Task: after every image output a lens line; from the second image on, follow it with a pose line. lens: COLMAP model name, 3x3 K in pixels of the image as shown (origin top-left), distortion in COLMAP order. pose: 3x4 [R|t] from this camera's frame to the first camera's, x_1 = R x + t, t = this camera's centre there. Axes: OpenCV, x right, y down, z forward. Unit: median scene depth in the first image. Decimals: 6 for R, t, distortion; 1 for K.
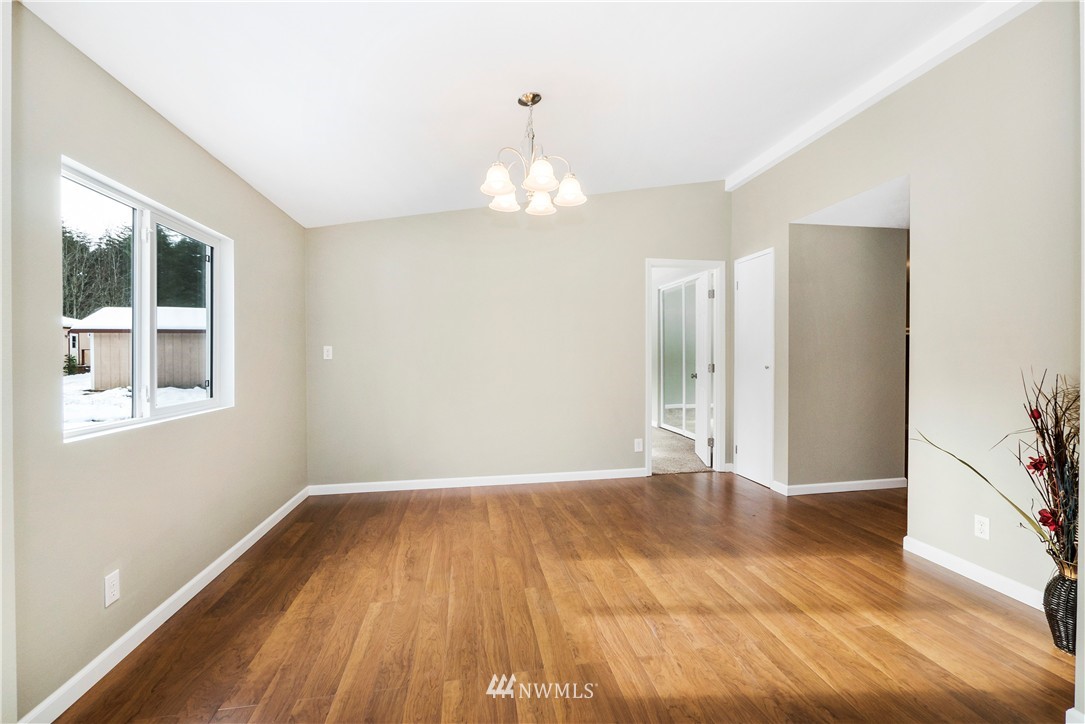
lens RADIAL K [[459.6, 0, 540.9], [0, 459.6, 359.3], [0, 0, 1]] dist [-0.002394, -0.000570]
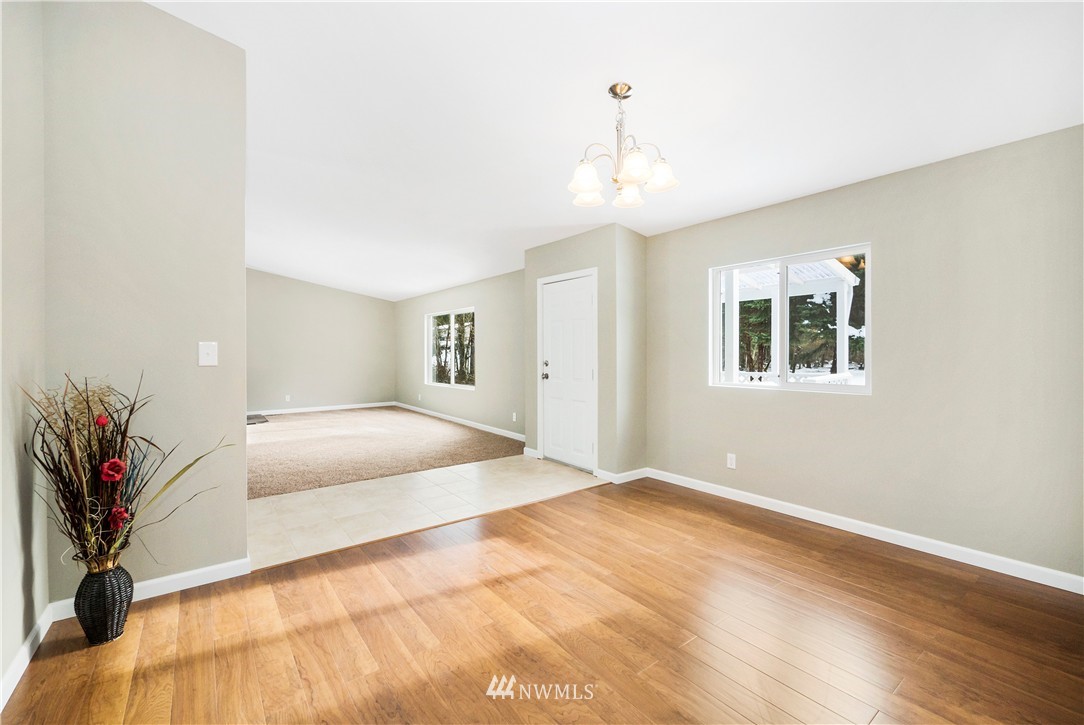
lens RADIAL K [[459.2, 0, 546.0], [0, 459.2, 357.4], [0, 0, 1]] dist [-0.002394, -0.000570]
pose [[-0.885307, 0.016799, -0.464703, 0.614253], [0.008338, 0.999760, 0.020257, -0.017178], [0.464932, 0.014059, -0.885235, 1.958682]]
